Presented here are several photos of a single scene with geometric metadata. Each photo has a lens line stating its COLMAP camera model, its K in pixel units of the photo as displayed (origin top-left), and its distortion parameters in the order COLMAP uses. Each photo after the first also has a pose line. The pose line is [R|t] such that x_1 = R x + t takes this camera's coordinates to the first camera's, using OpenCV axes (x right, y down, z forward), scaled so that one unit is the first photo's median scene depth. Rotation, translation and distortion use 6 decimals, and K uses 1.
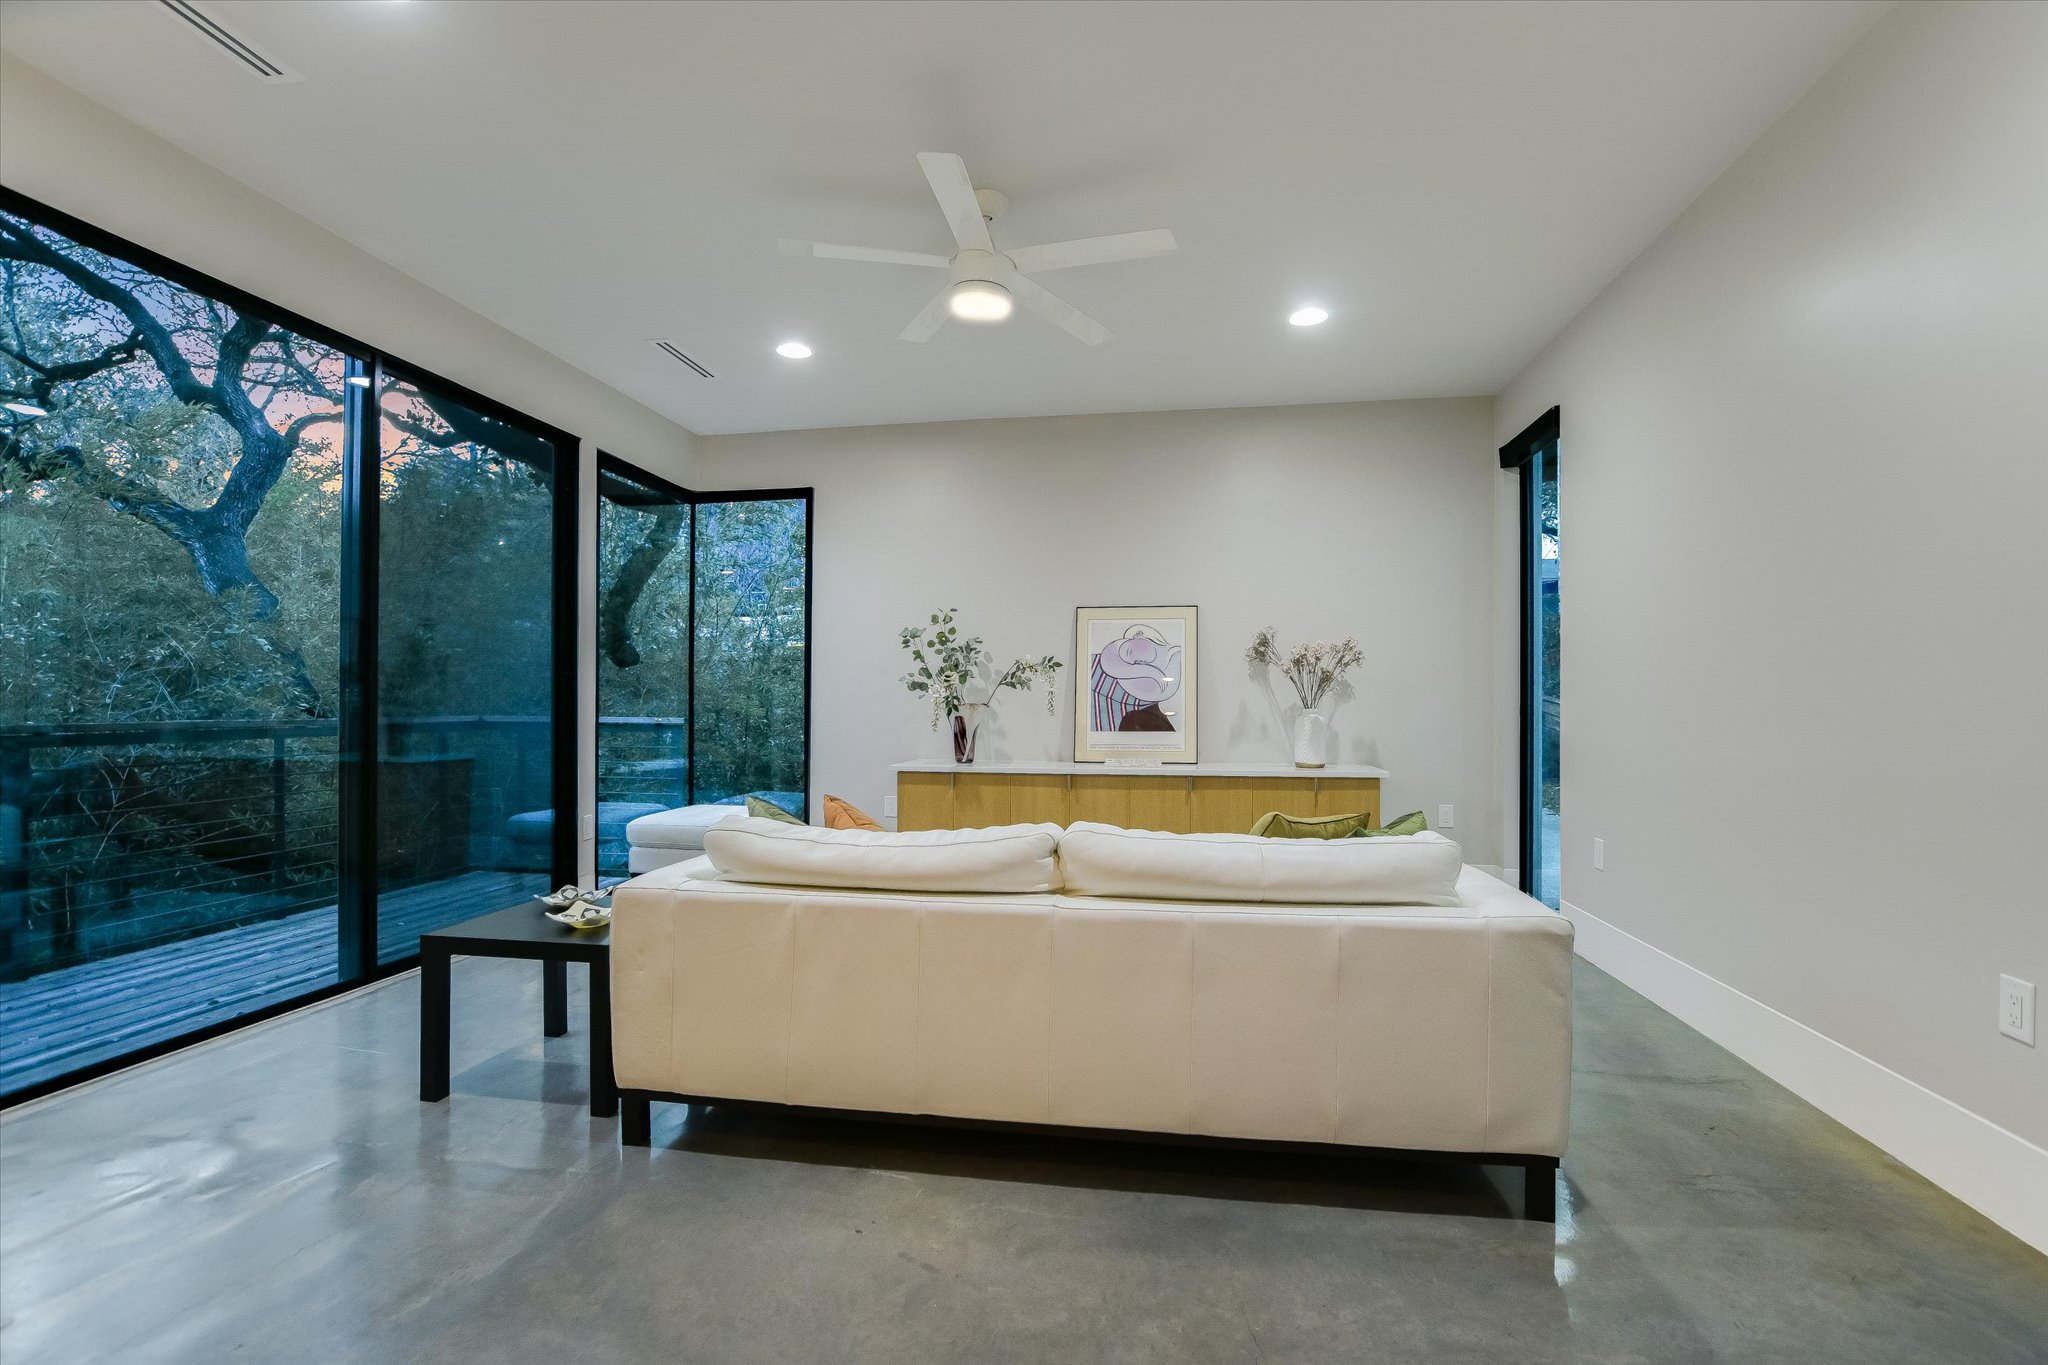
lens RADIAL K [[933.9, 0, 1026.7], [0, 933.9, 702.5], [0, 0, 1]] dist [-0.021697, 0.008420]
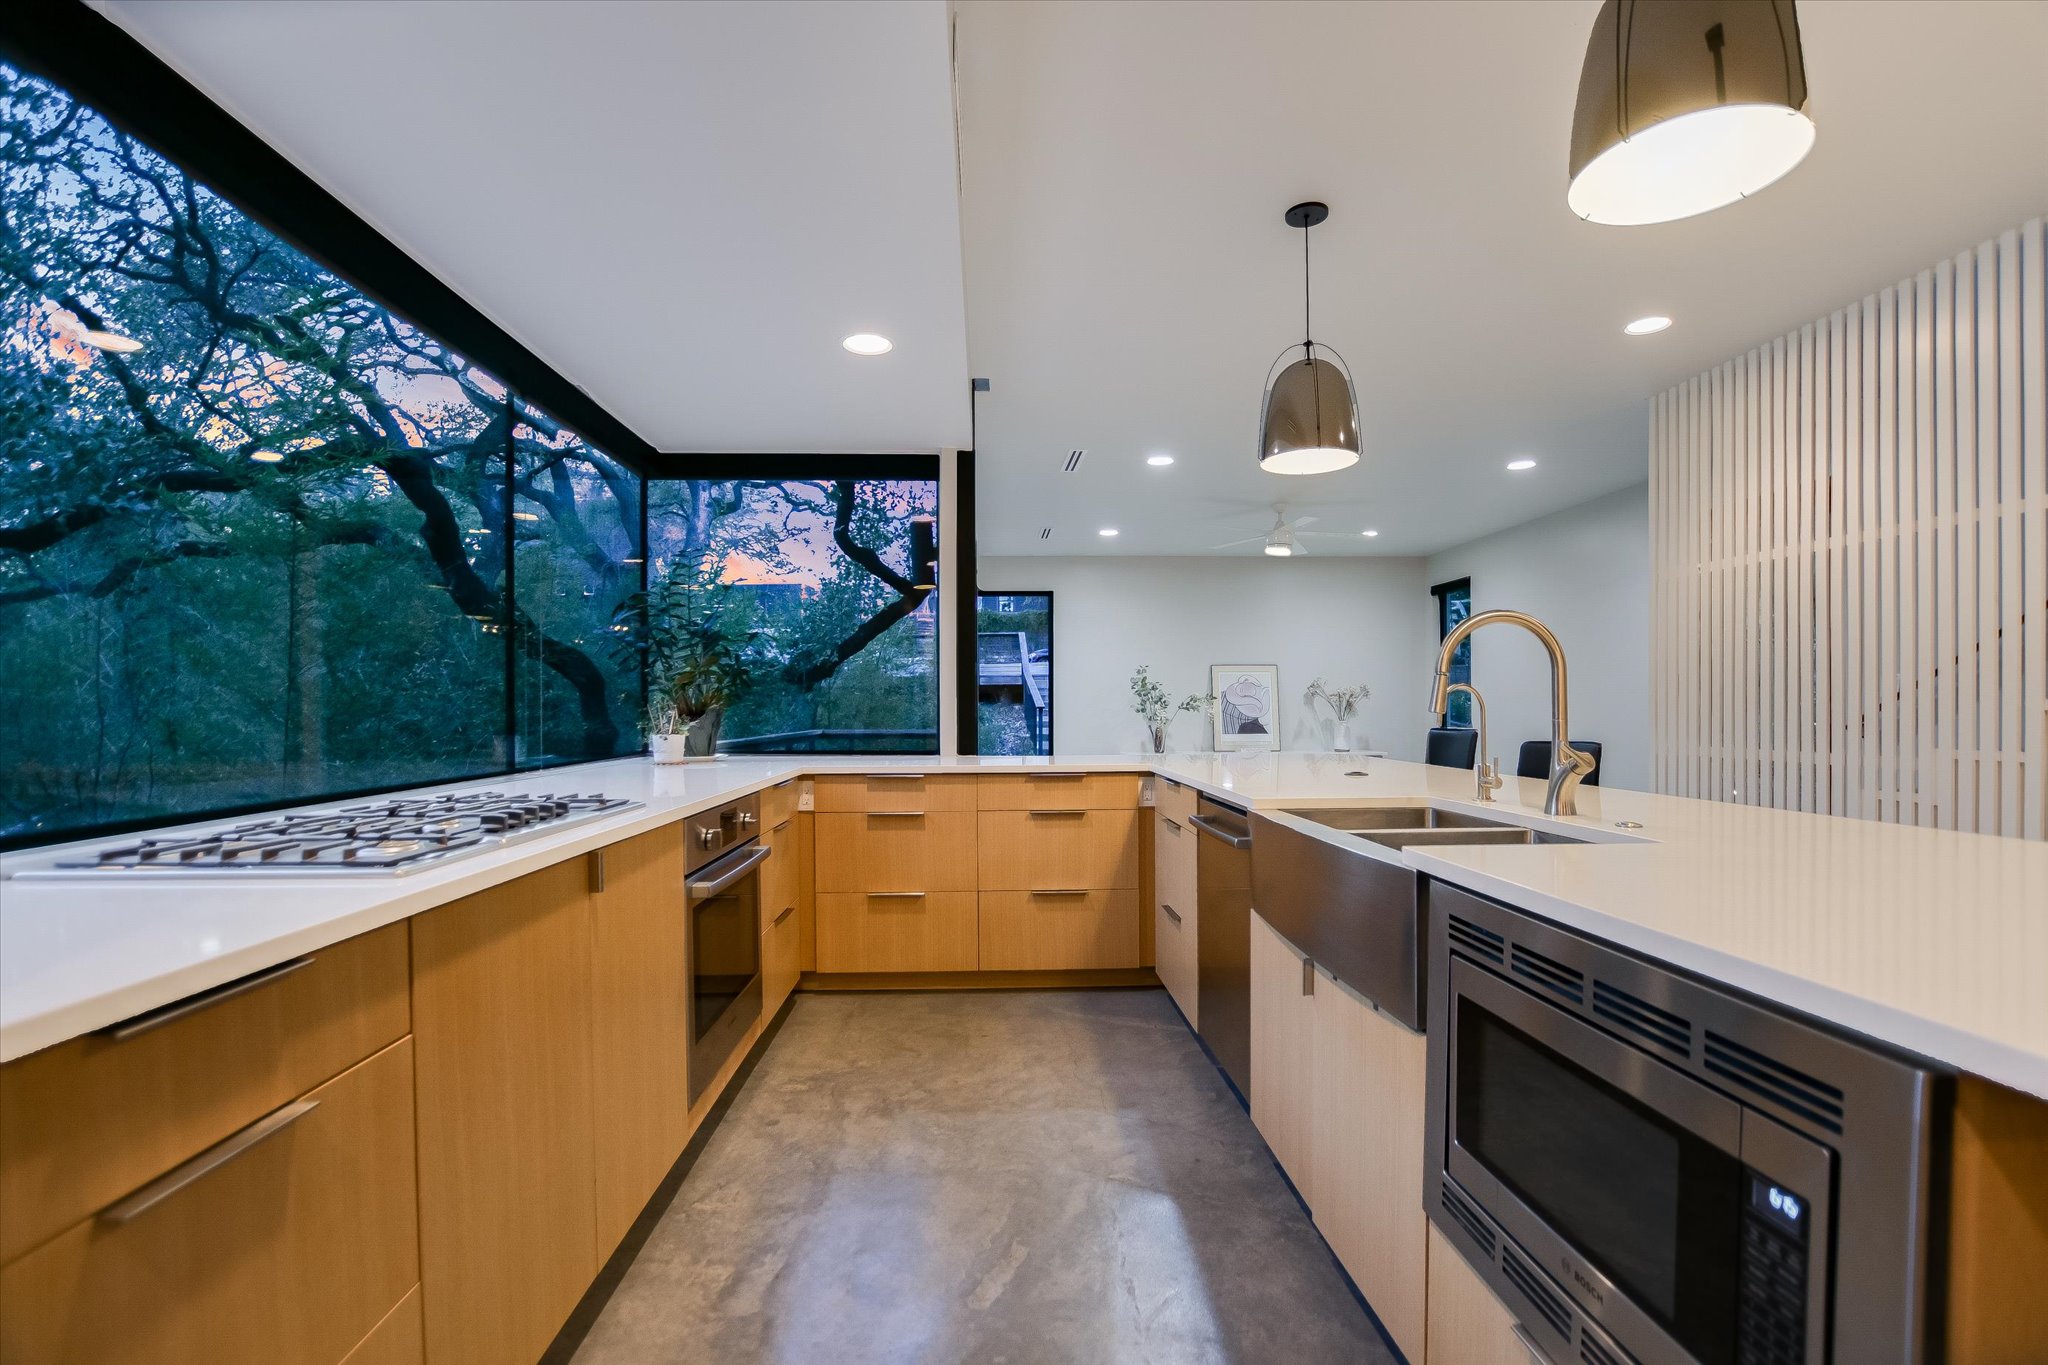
lens RADIAL K [[933.9, 0, 1026.7], [0, 933.9, 702.5], [0, 0, 1]] dist [-0.021697, 0.008420]
pose [[0.981301, -0.004360, 0.192431, -0.652466], [0.005714, 0.999963, -0.006483, -0.021144], [-0.192395, 0.007461, 0.981289, -0.699481]]
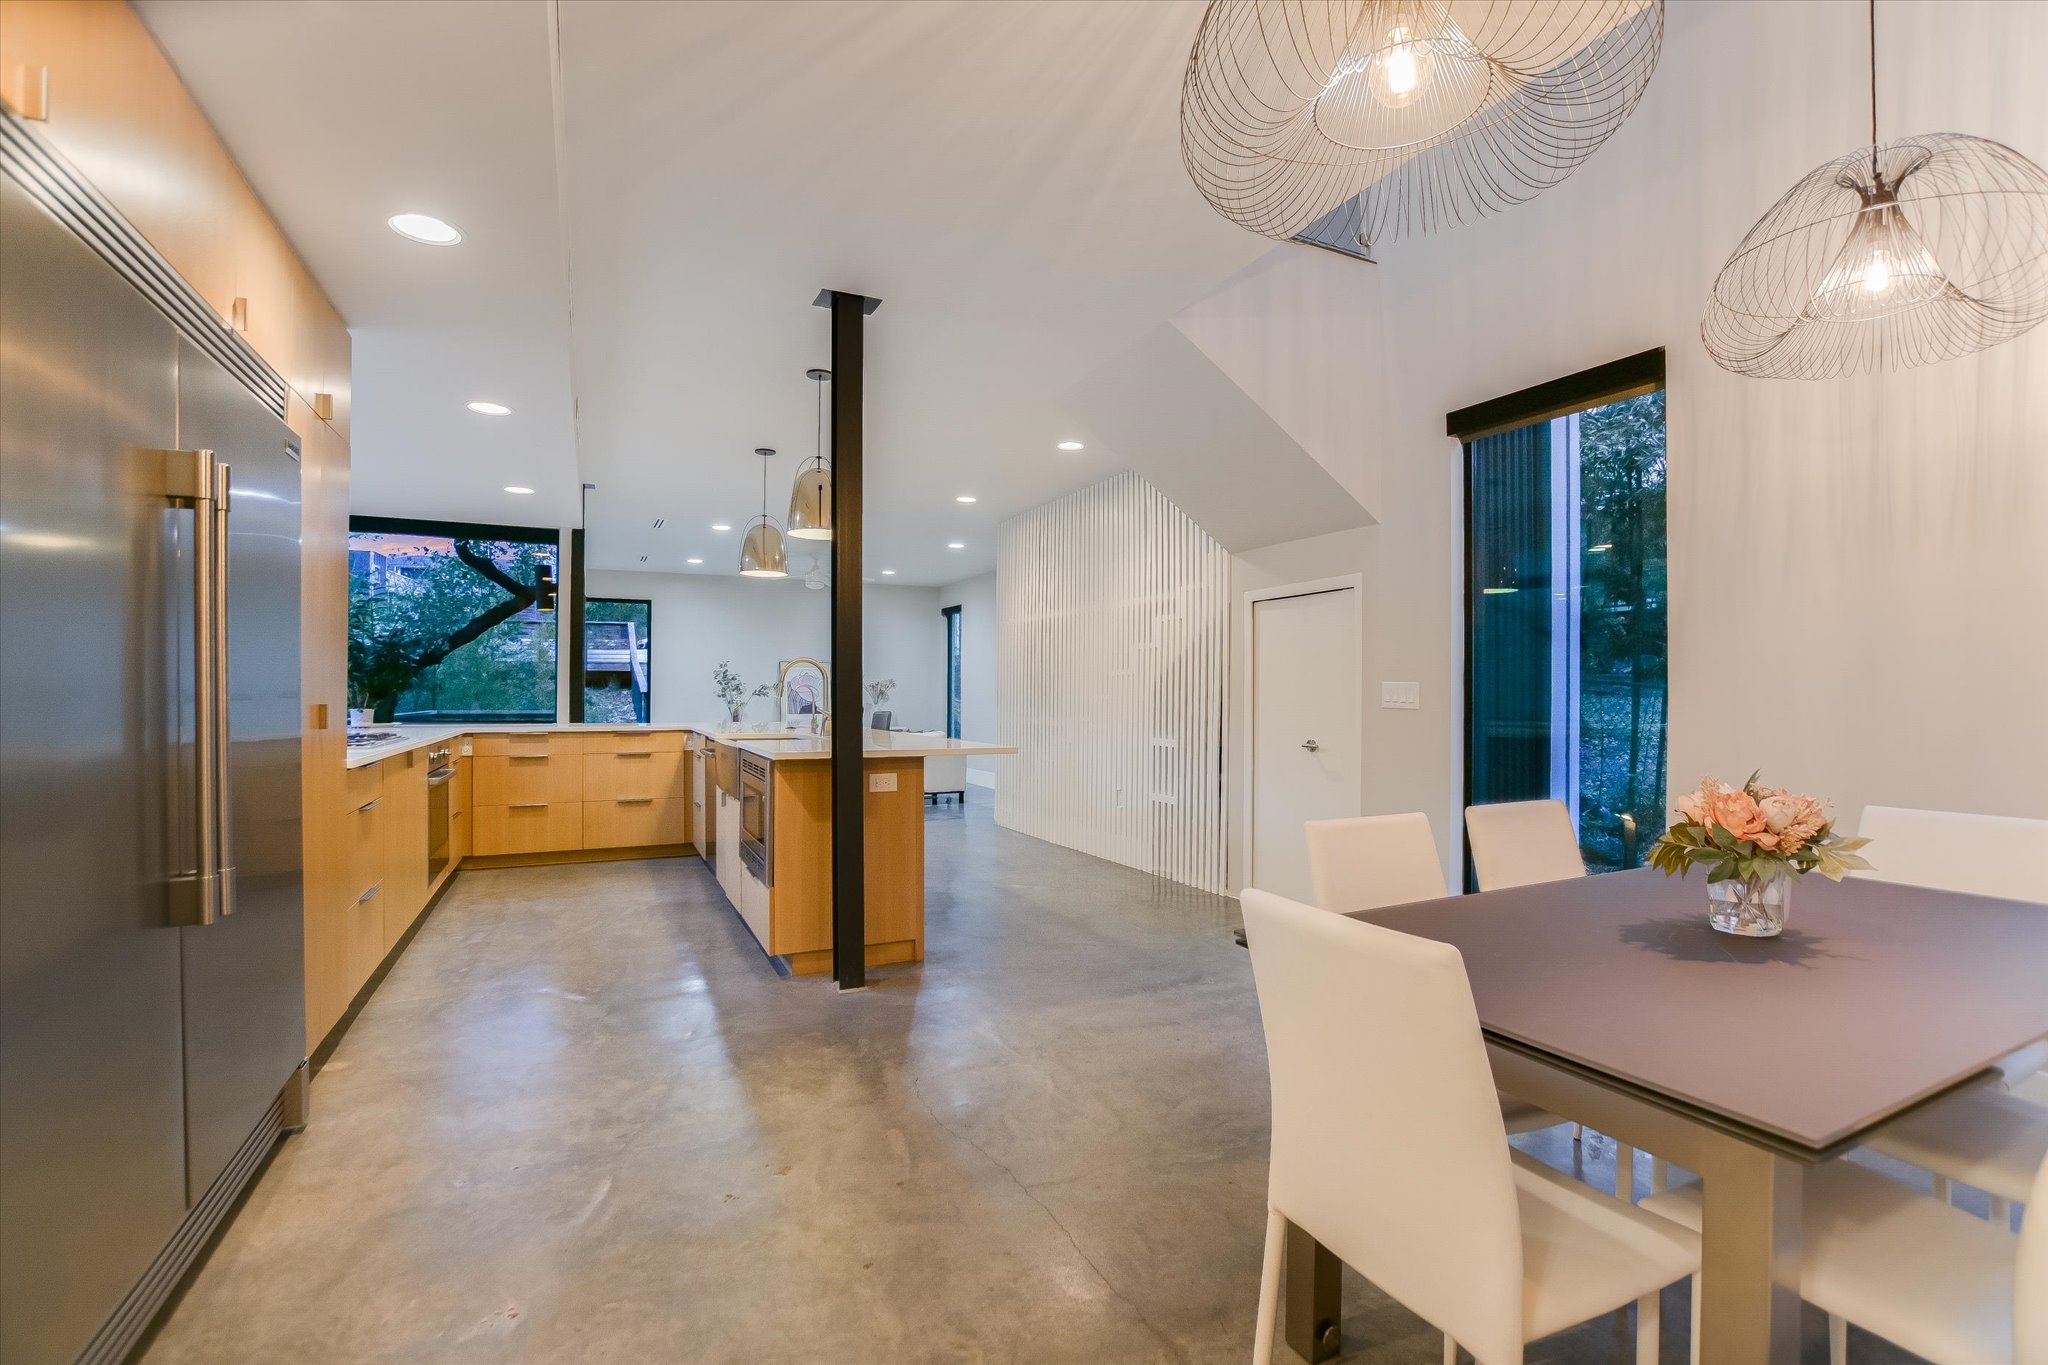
lens RADIAL K [[937.9, 0, 1041.5], [0, 937.9, 687.3], [0, 0, 1]] dist [-0.028052, 0.001135]
pose [[0.827211, 0.006389, 0.561855, -0.743441], [-0.002794, 0.999970, -0.007257, -0.022250], [-0.561884, 0.004433, 0.827204, -1.352147]]
